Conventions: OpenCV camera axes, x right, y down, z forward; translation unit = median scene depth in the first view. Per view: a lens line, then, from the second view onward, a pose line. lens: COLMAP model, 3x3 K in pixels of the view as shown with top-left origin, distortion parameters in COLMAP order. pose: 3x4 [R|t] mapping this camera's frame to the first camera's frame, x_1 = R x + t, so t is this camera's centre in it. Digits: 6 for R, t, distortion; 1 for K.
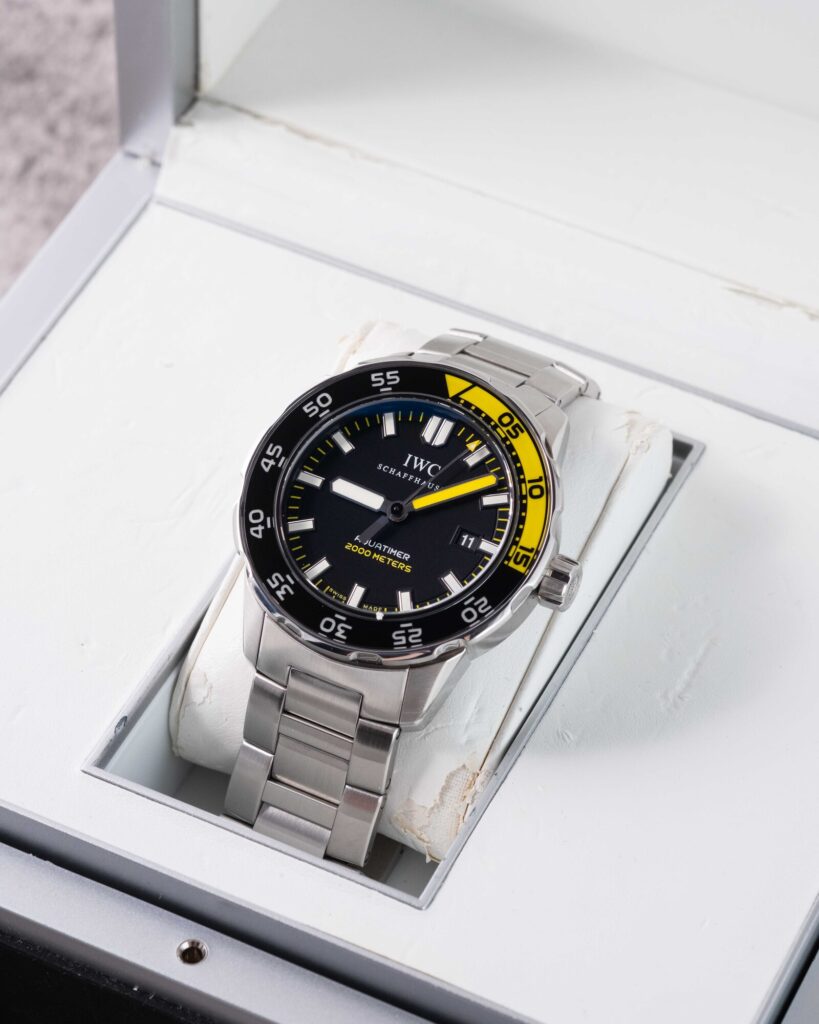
lens RADIAL K [[4029.9, 0, 406.8], [0, 4029.9, 514.0], [0, 0, 1]] dist [0.295179, 0.000000]
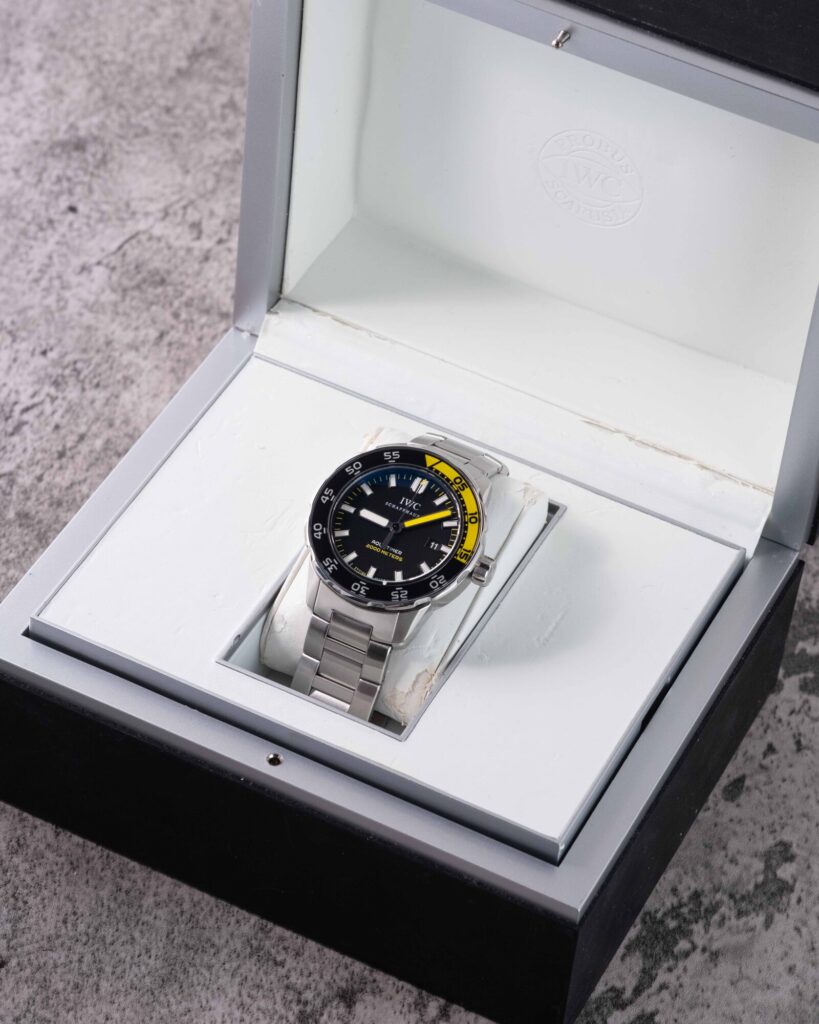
lens RADIAL K [[4029.9, 0, 409.8], [0, 4029.9, 510.7], [0, 0, 1]] dist [0.295179, 0.000000]
pose [[0.998179, 0.048785, 0.035481, -0.060381], [-0.046534, 0.997009, -0.061703, 0.102521], [-0.038385, 0.059940, 0.997464, -0.801214]]
